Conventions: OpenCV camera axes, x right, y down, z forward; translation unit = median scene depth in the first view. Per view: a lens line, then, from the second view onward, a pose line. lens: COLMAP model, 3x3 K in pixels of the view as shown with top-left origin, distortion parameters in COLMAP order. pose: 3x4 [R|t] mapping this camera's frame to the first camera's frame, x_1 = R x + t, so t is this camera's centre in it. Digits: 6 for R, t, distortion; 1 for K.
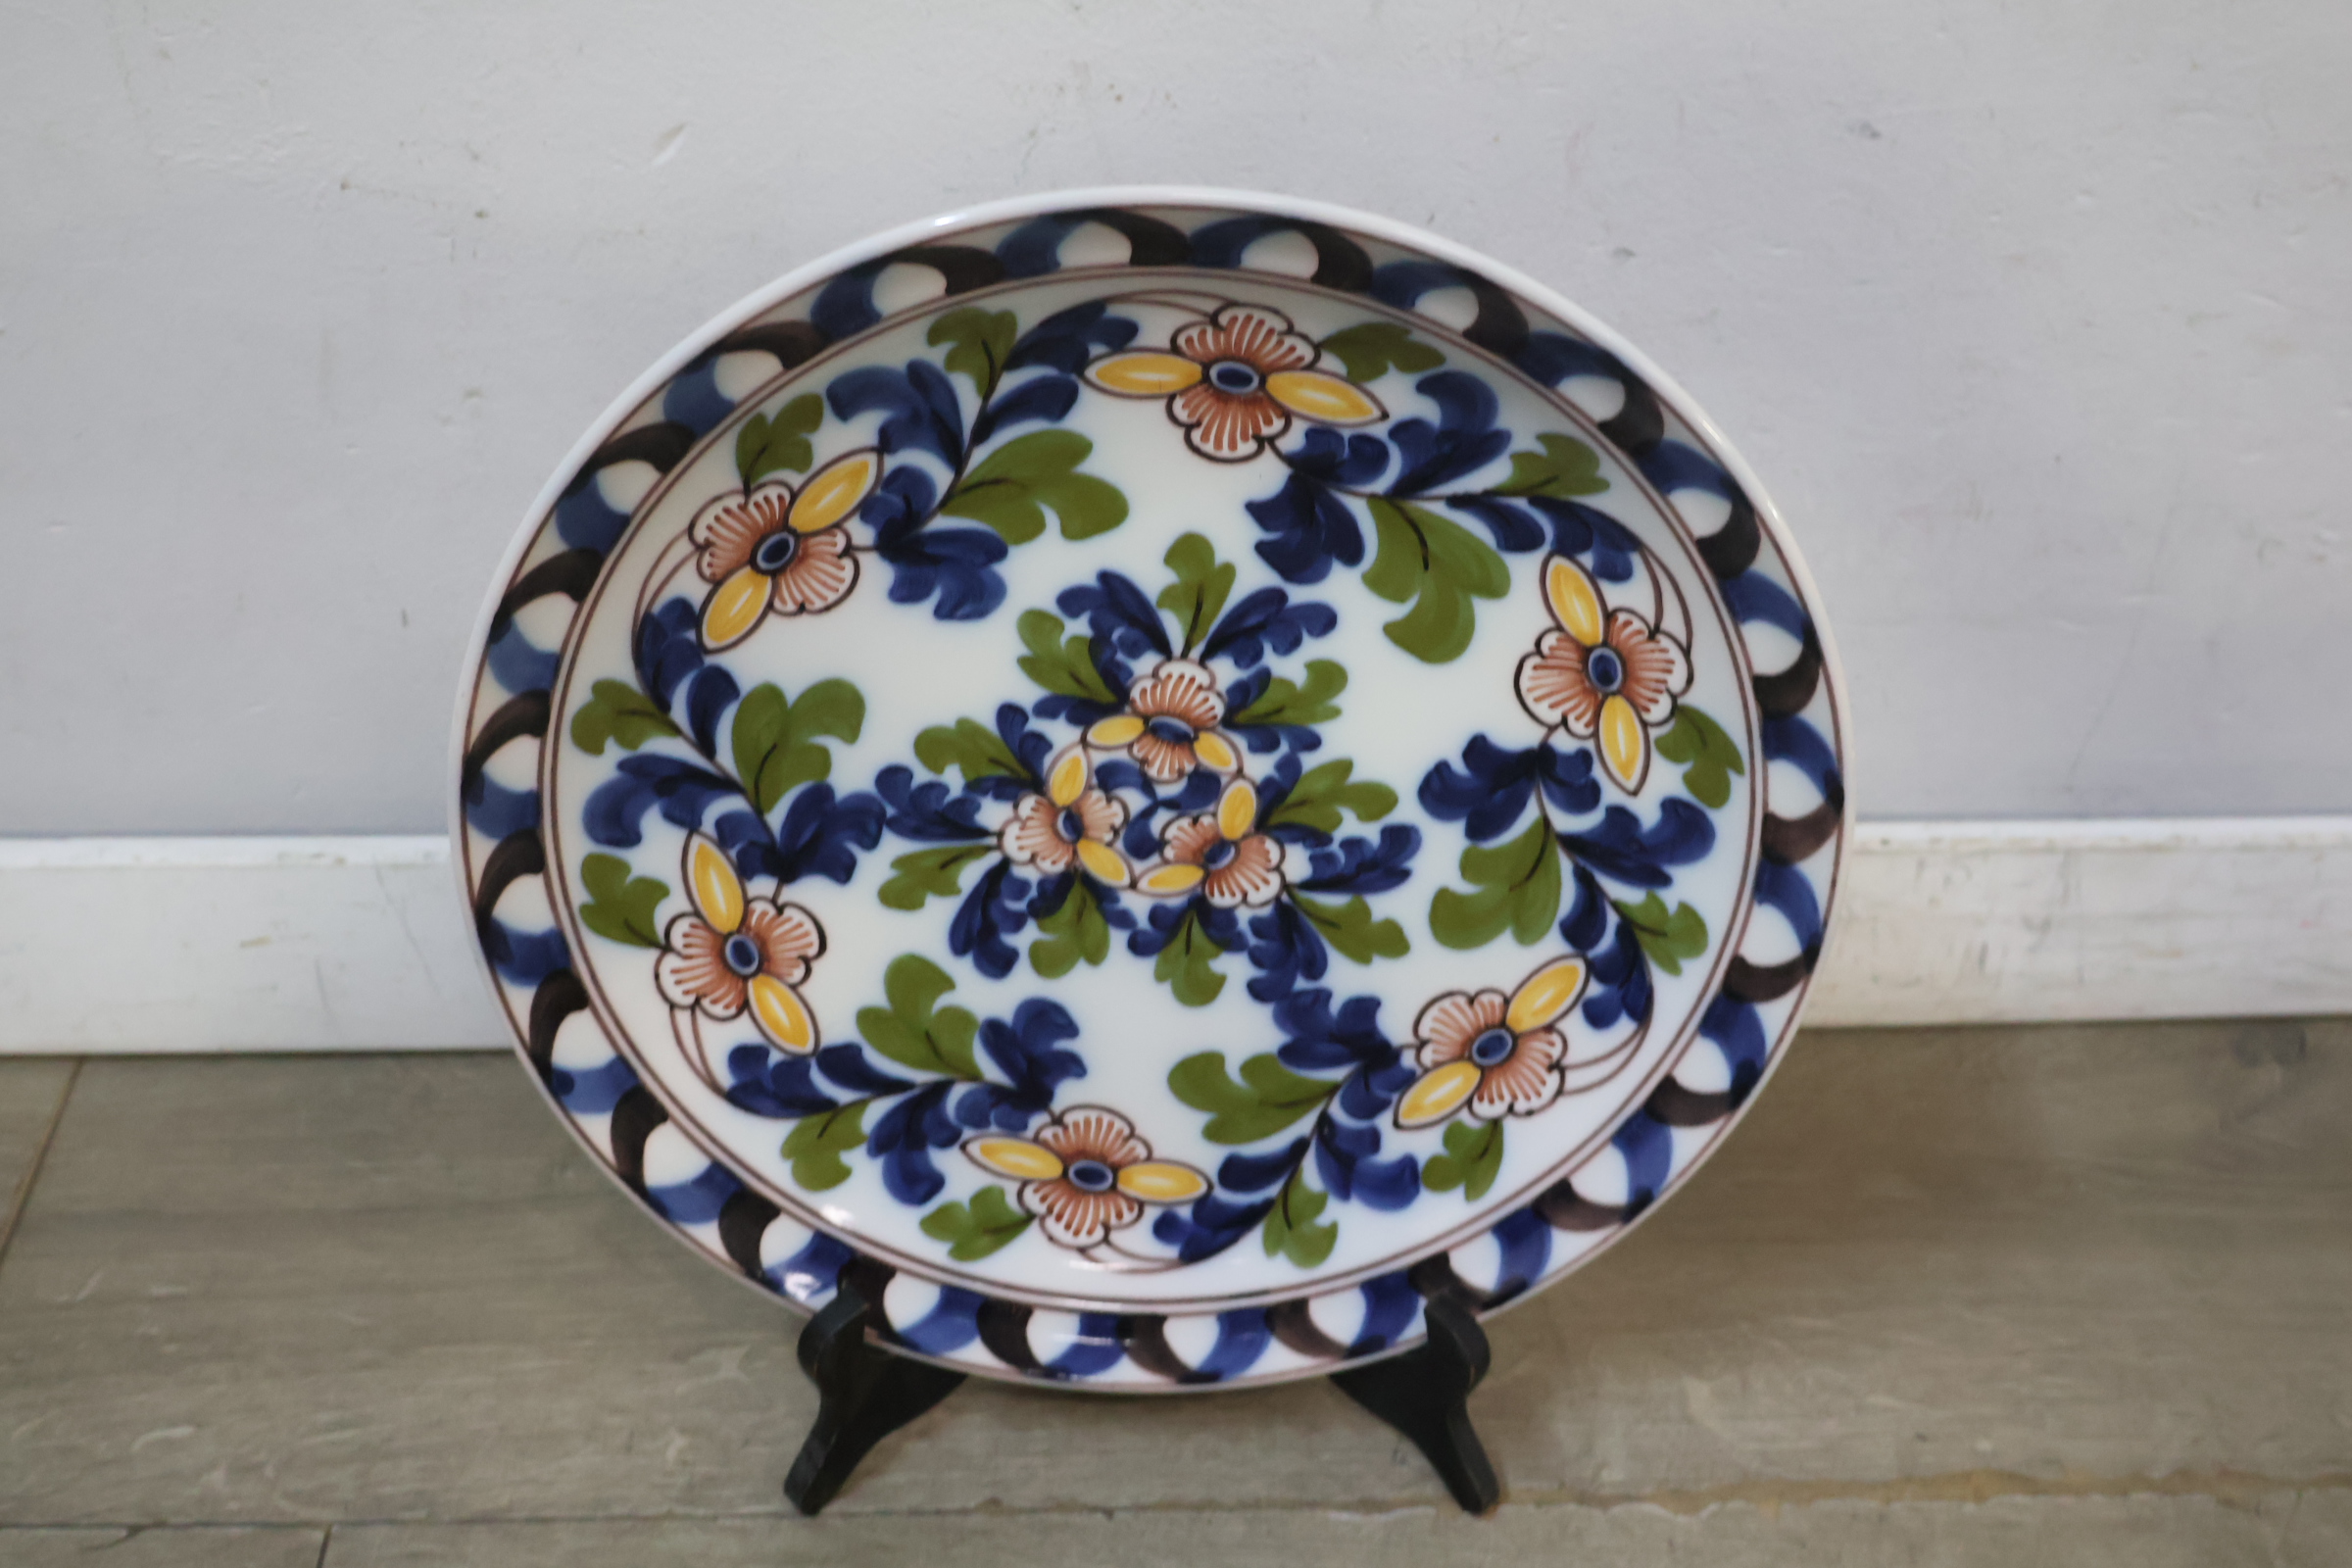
lens RADIAL K [[2755.2, 0, 1176.0], [0, 2755.2, 784.0], [0, 0, 1]] dist [0.014550, -0.023532]
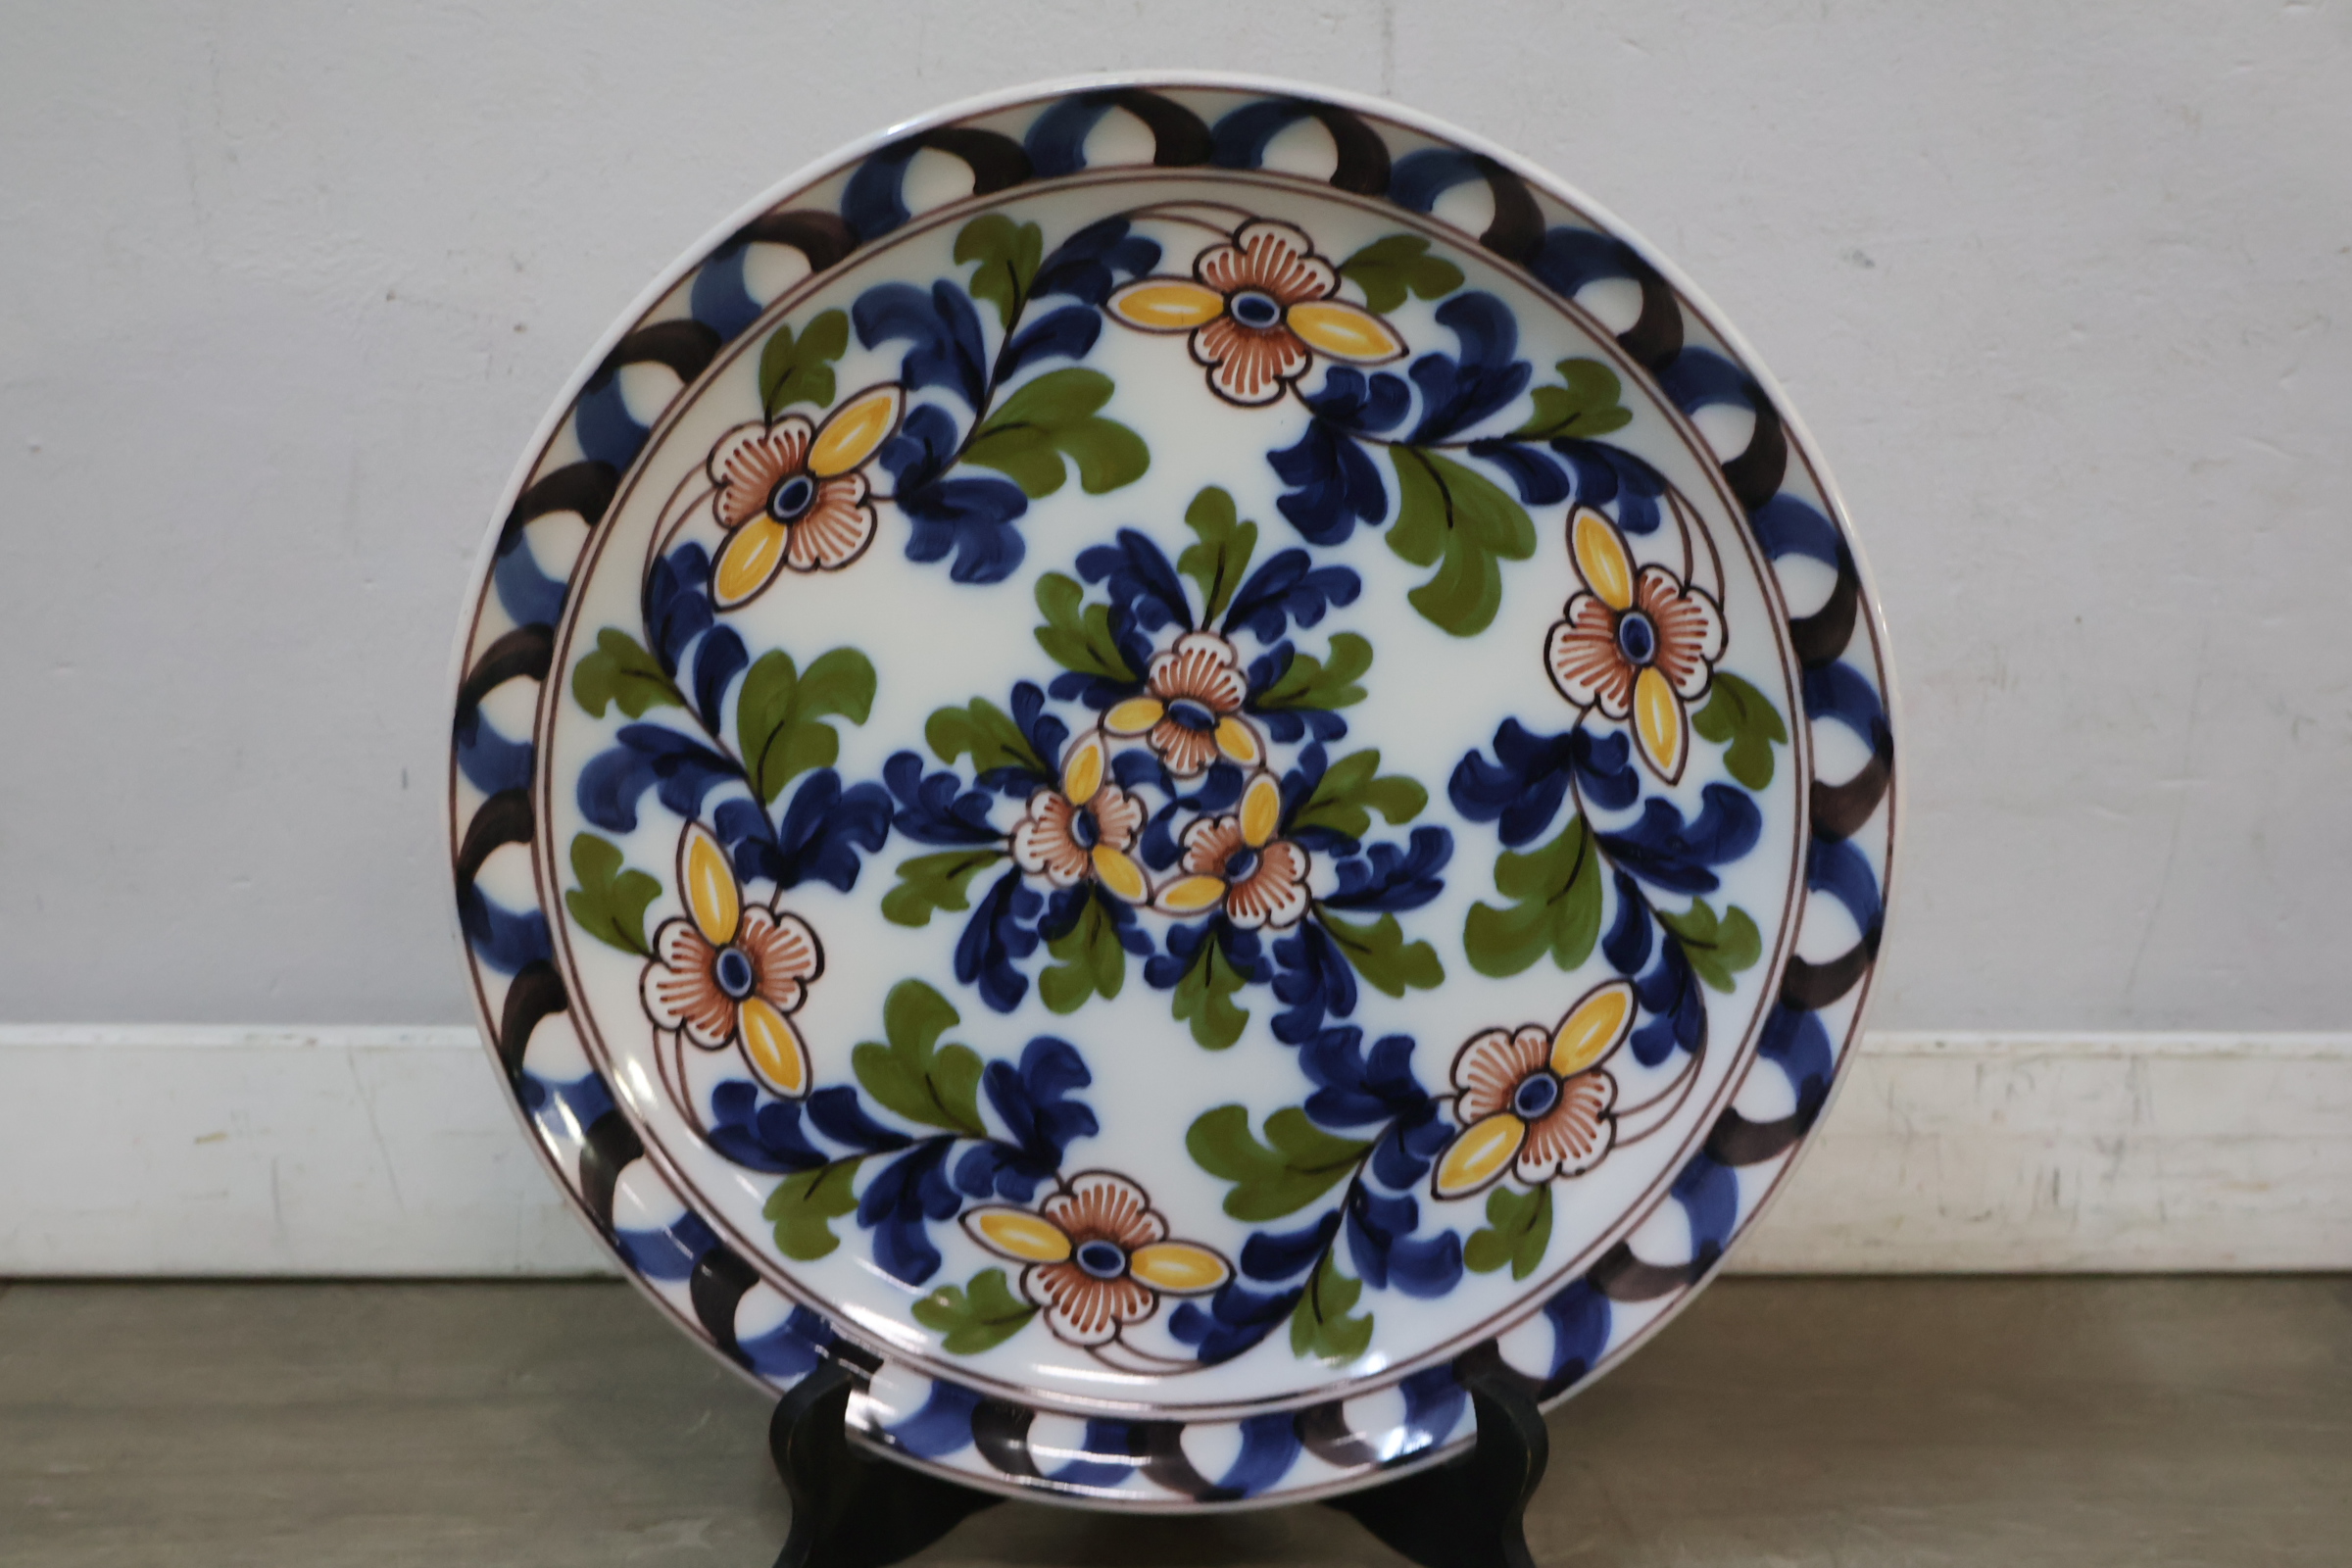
lens RADIAL K [[2755.2, 0, 1176.0], [0, 2755.2, 784.0], [0, 0, 1]] dist [0.014550, -0.023532]
pose [[0.999996, 0.002419, -0.001685, -0.005338], [-0.002846, 0.941347, -0.337427, 0.320924], [0.000769, 0.337430, 0.941350, 0.094728]]
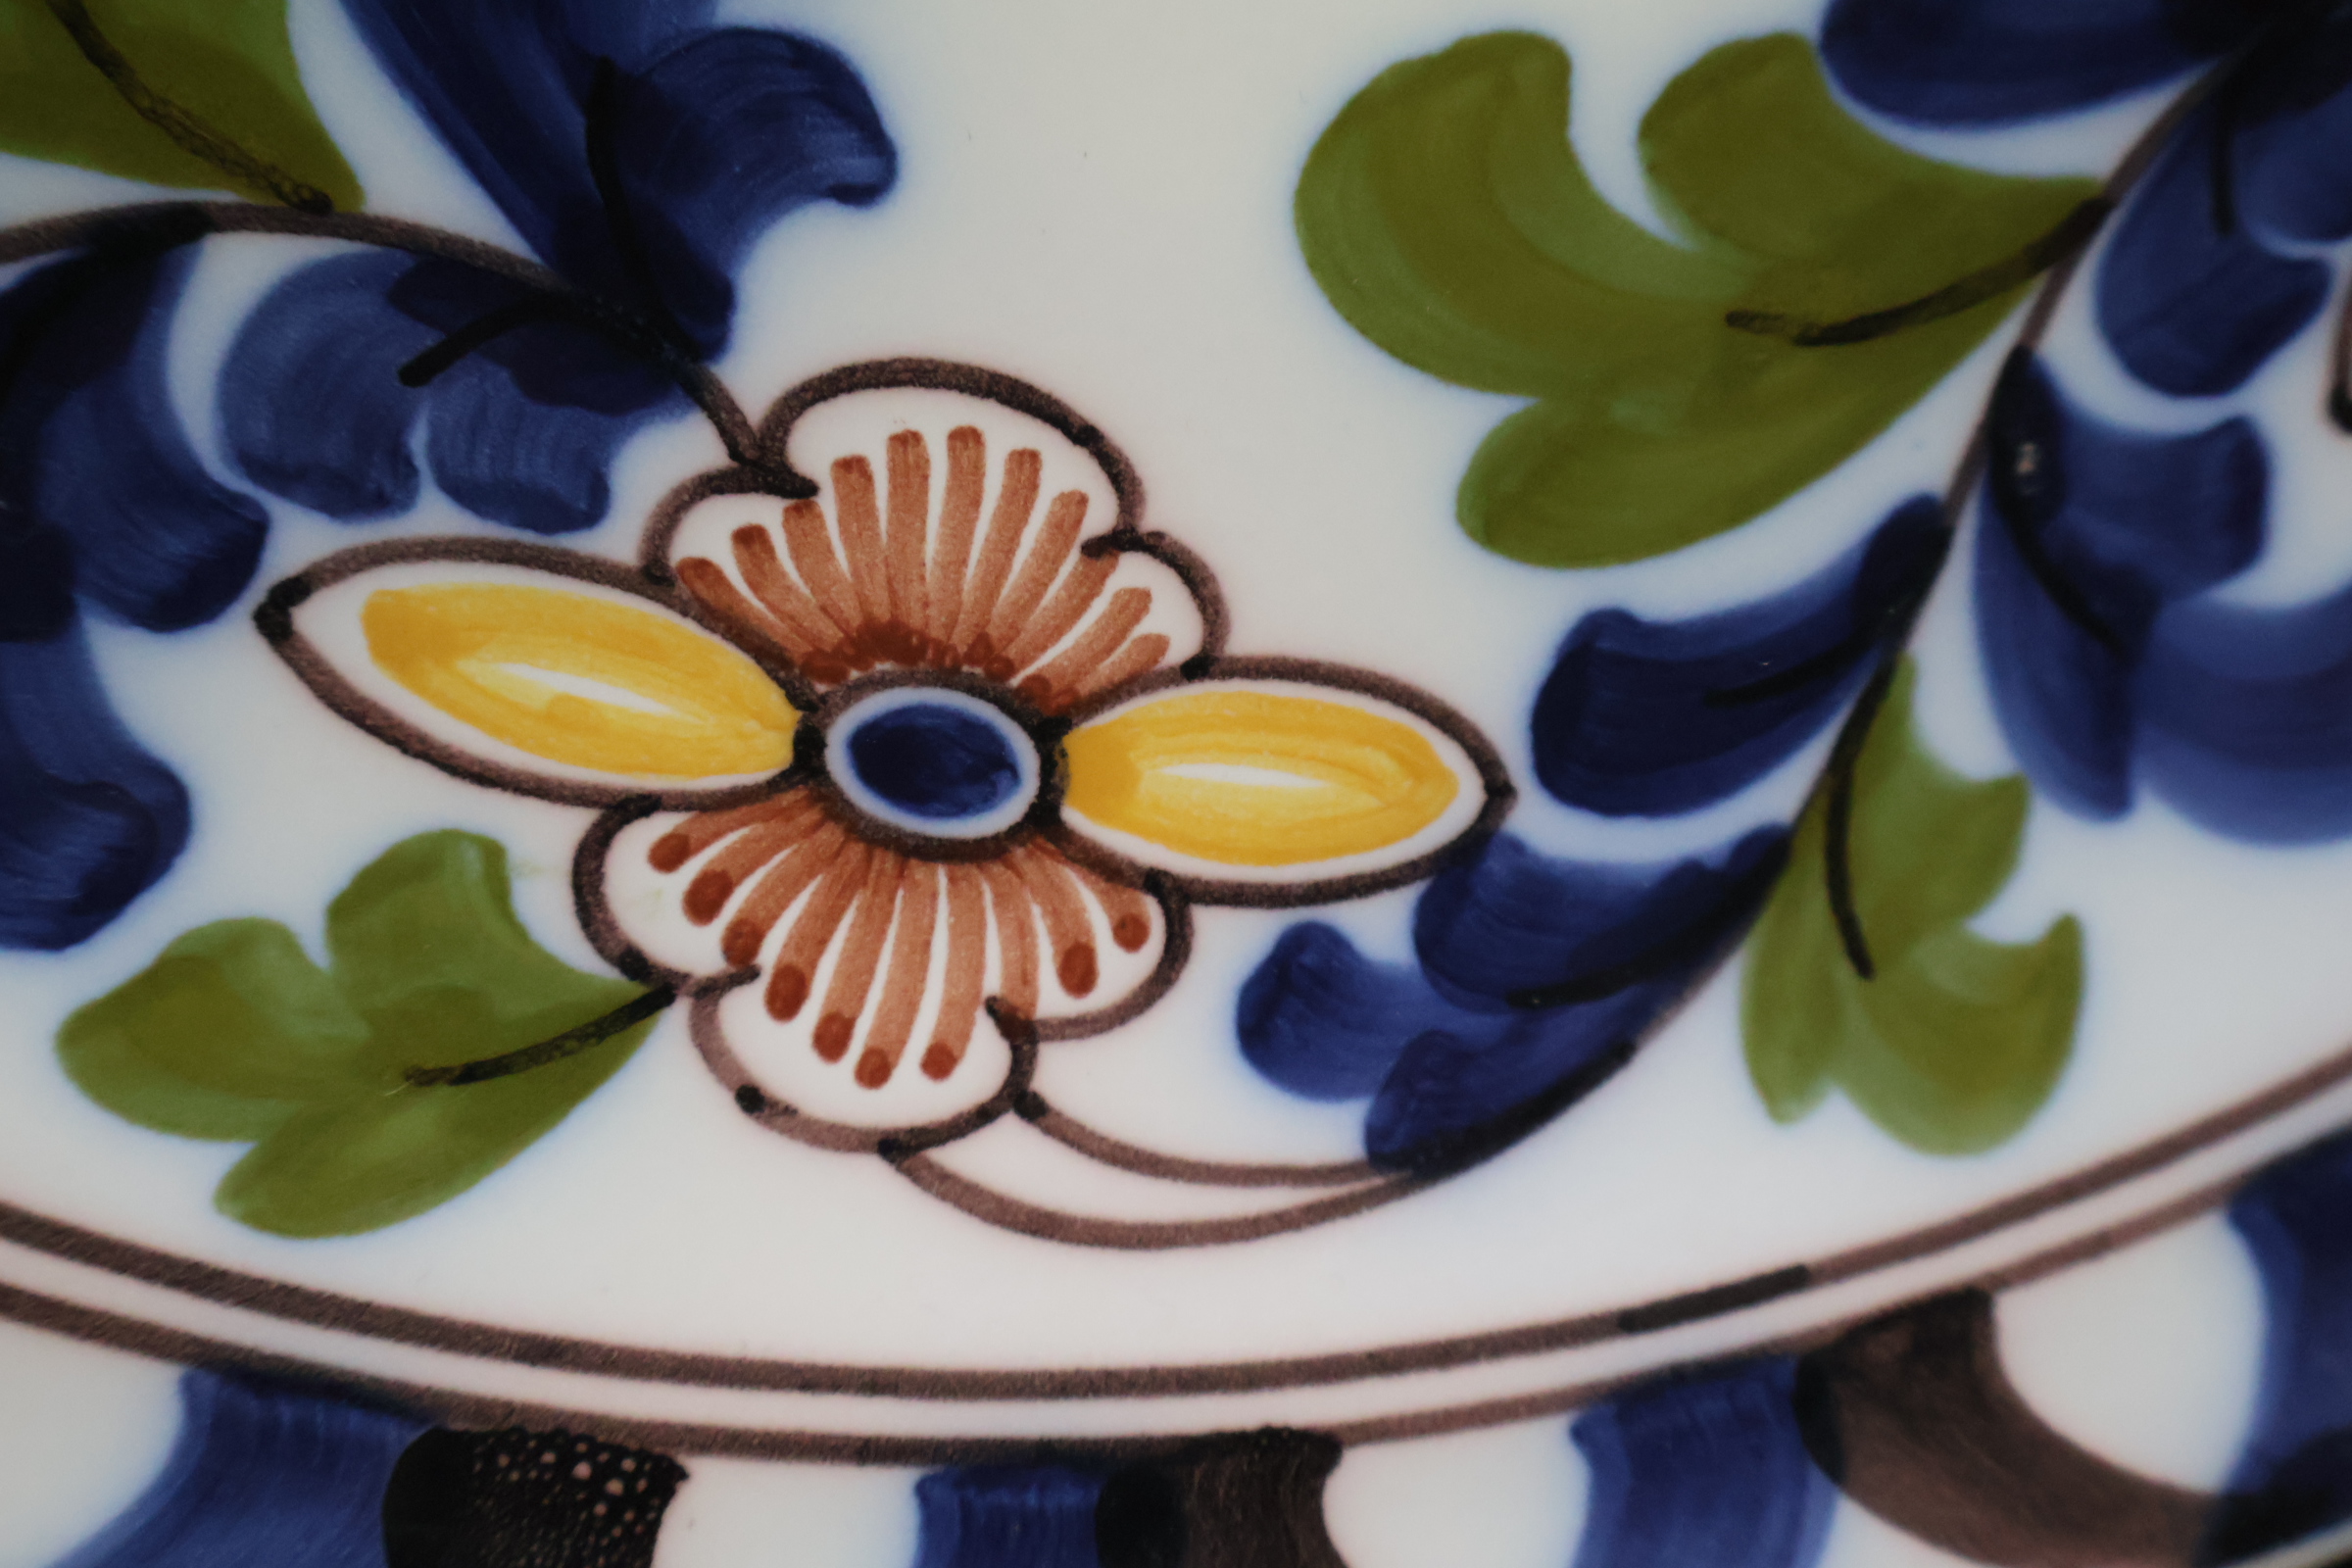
lens RADIAL K [[2849.1, 0, 1176.0], [0, 2849.1, 784.0], [0, 0, 1]] dist [0.019063, 0.013628]
pose [[0.988275, -0.057368, 0.141494, -0.045928], [0.081155, 0.982347, -0.168546, 0.192585], [-0.129327, 0.178053, 0.975485, 0.839956]]
